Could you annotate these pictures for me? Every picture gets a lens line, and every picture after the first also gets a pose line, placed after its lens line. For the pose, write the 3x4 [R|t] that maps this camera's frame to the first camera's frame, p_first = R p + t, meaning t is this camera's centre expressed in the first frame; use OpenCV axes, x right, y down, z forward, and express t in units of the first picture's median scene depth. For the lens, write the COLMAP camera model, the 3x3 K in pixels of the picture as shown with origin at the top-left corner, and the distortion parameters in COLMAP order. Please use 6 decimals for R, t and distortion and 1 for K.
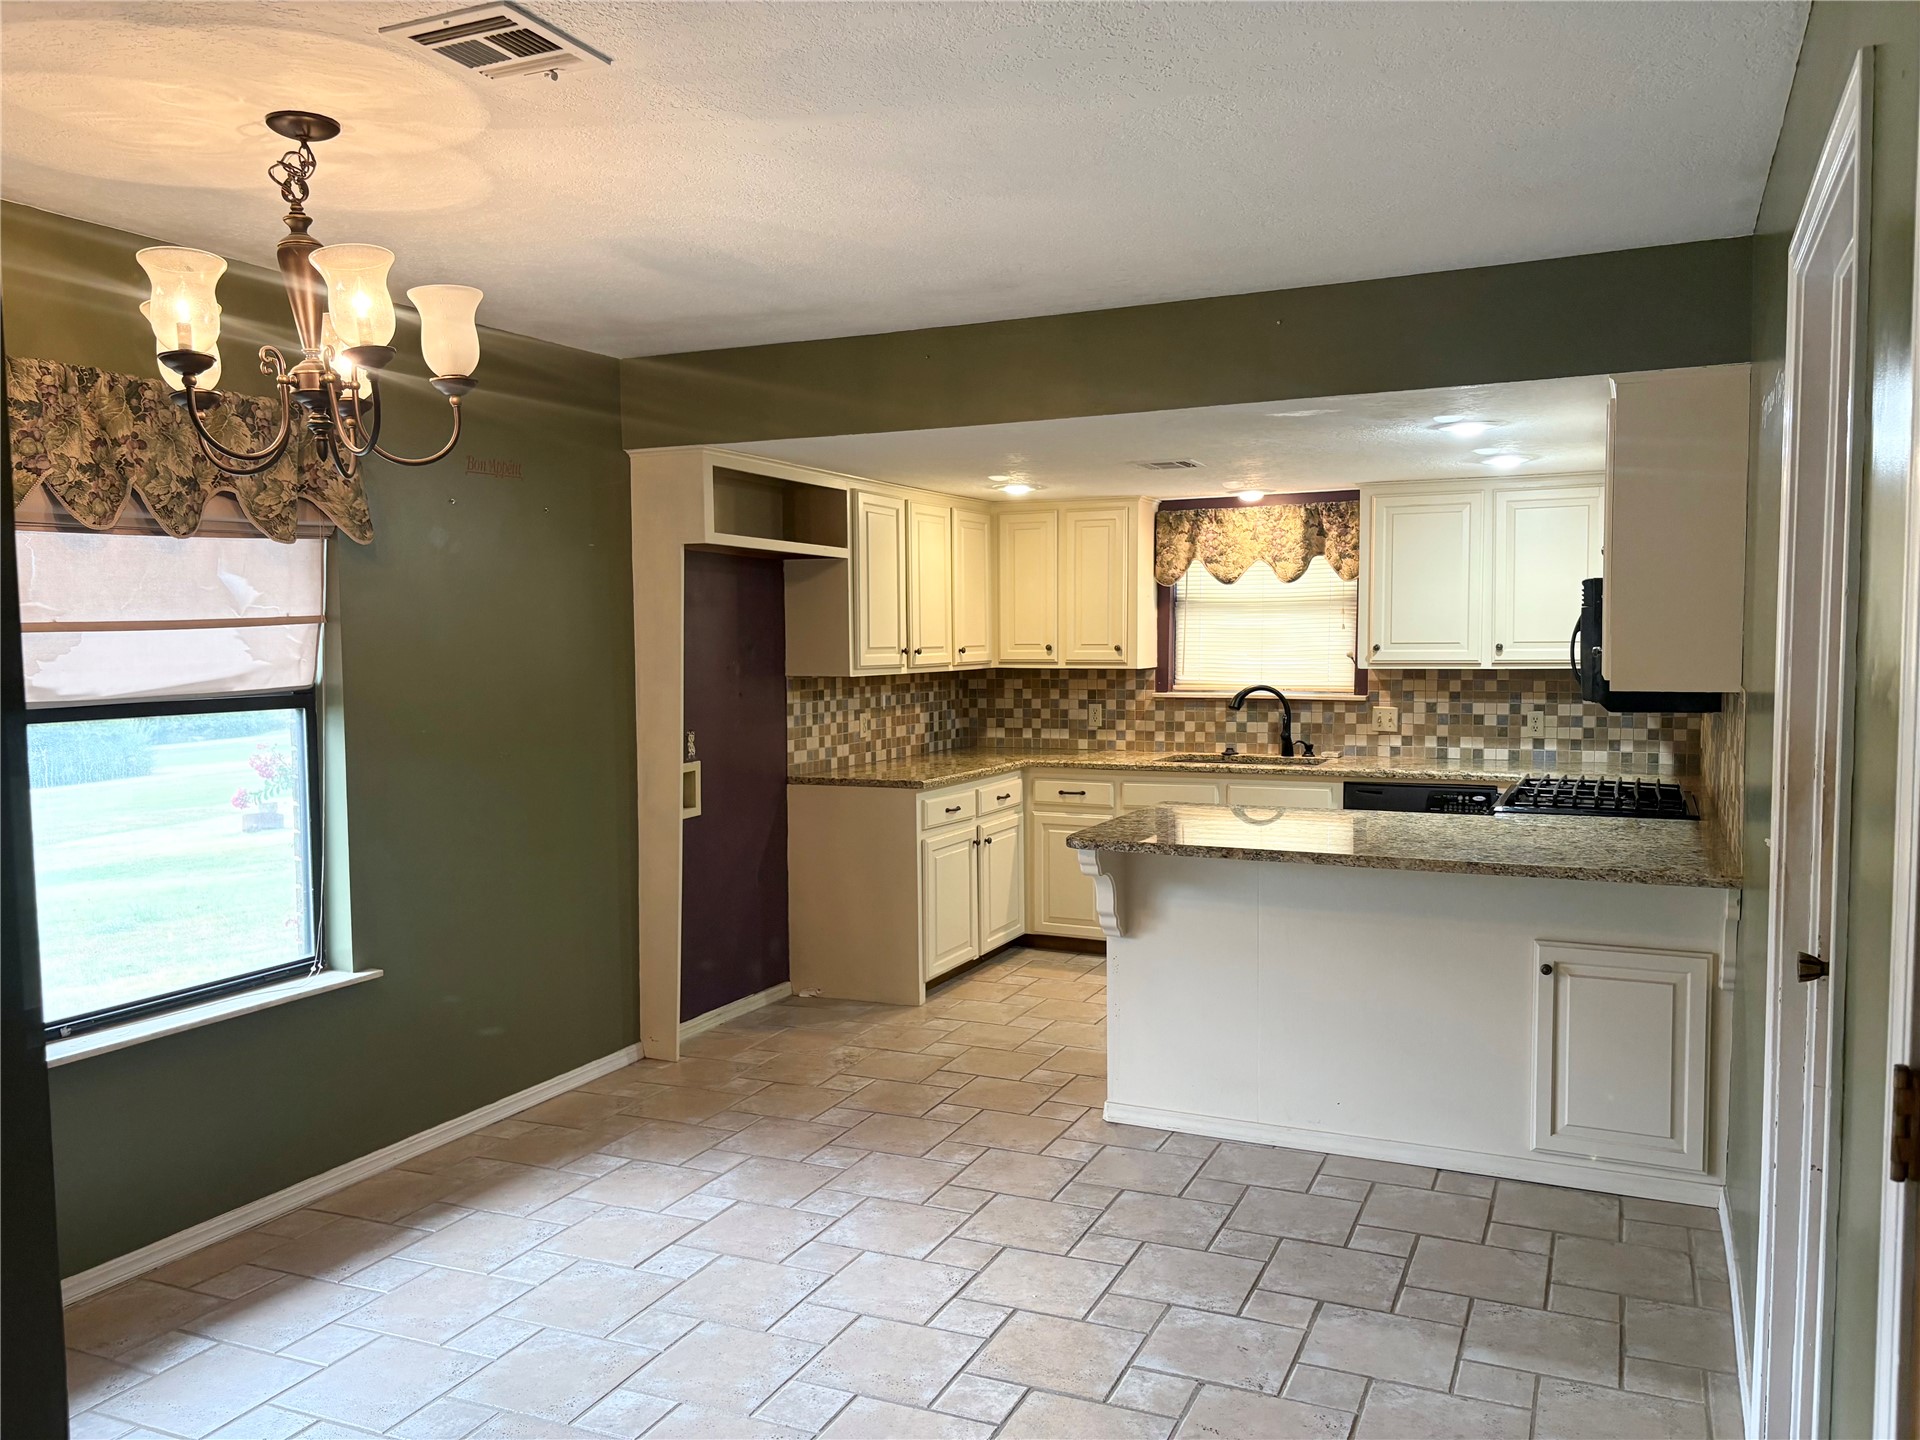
lens RADIAL K [[1458.6, 0, 965.9], [0, 1458.6, 710.7], [0, 0, 1]] dist [0.042908, -0.043988]
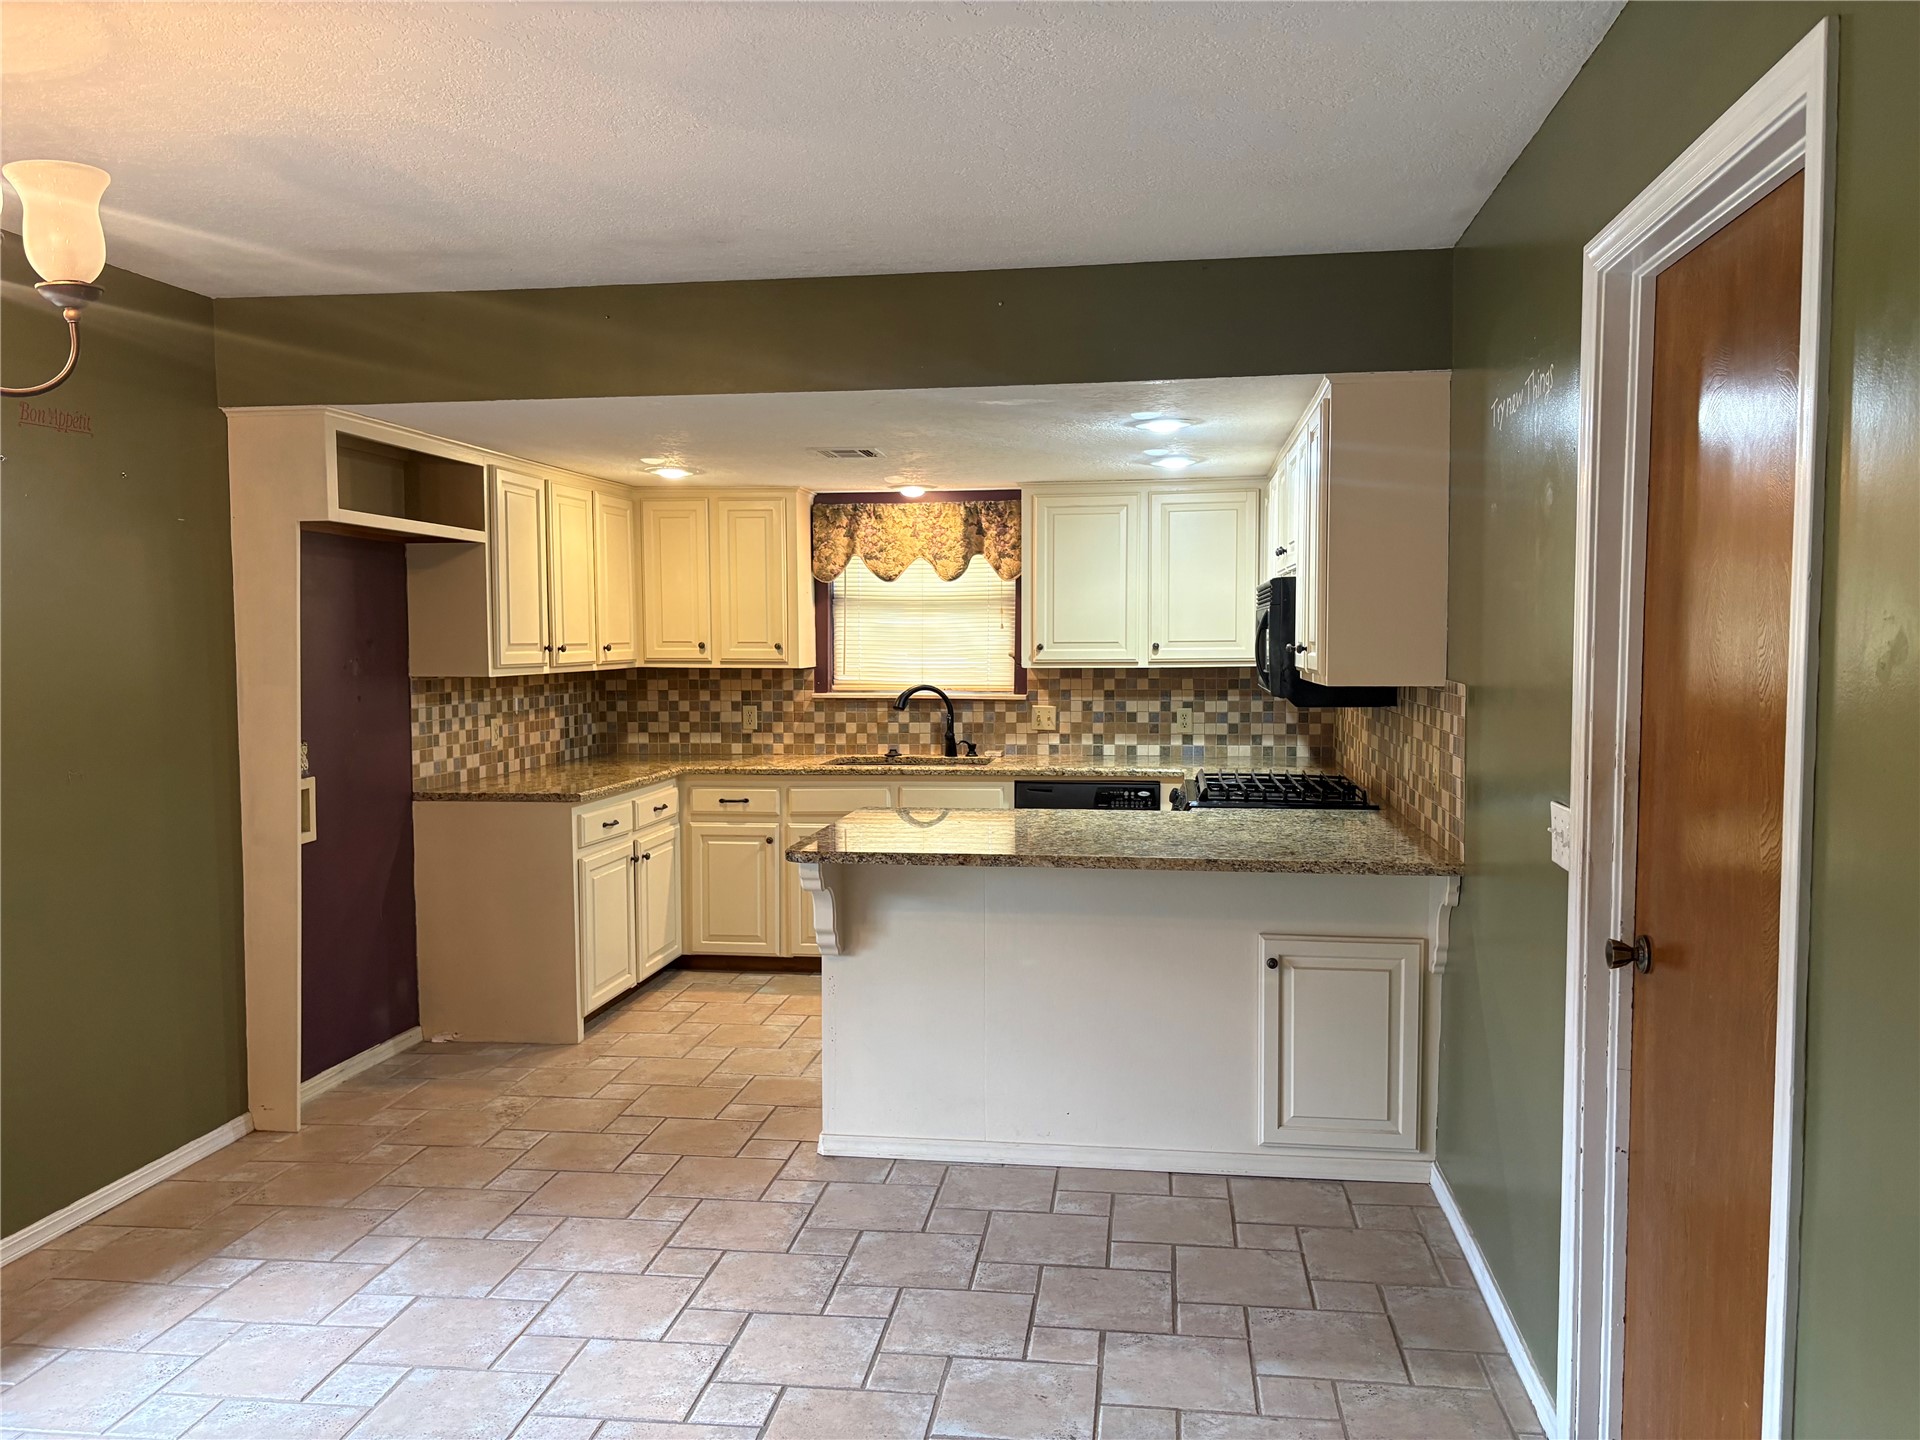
lens RADIAL K [[1458.6, 0, 960.7], [0, 1458.6, 707.9], [0, 0, 1]] dist [0.042908, -0.043988]
pose [[0.957798, -0.010372, 0.287255, -0.062183], [0.011532, 0.999931, -0.002347, 0.000672], [-0.287211, 0.005561, 0.957851, 0.063541]]
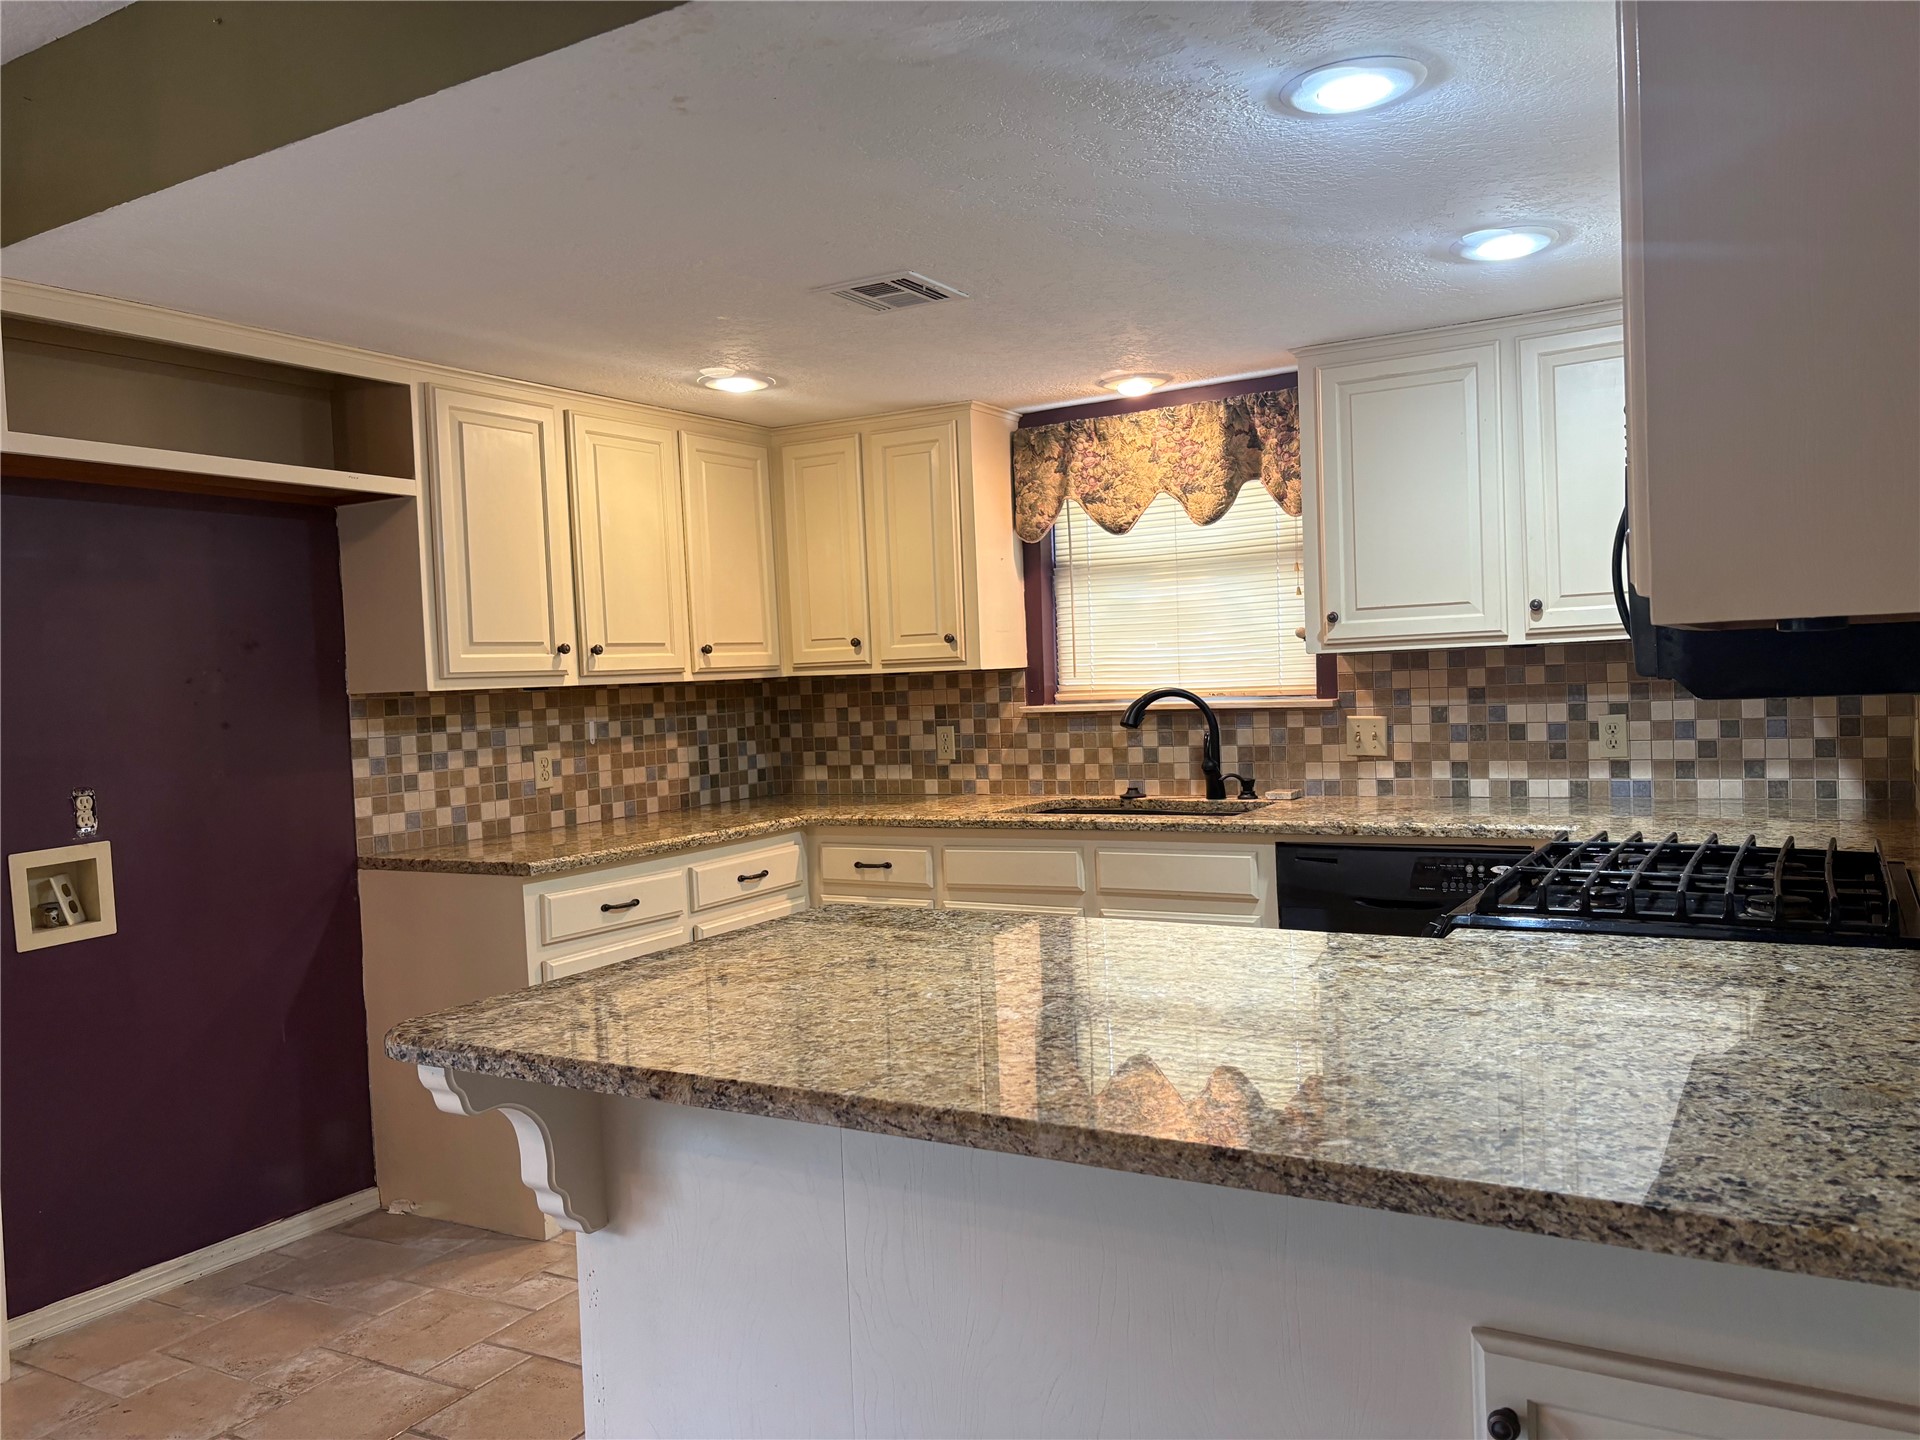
lens RADIAL K [[1458.6, 0, 954.3], [0, 1458.6, 709.4], [0, 0, 1]] dist [0.042908, -0.043988]
pose [[0.994012, -0.031709, -0.104564, 0.198750], [0.029088, 0.999226, -0.026493, 0.006631], [0.105324, 0.023293, 0.994165, 0.408934]]
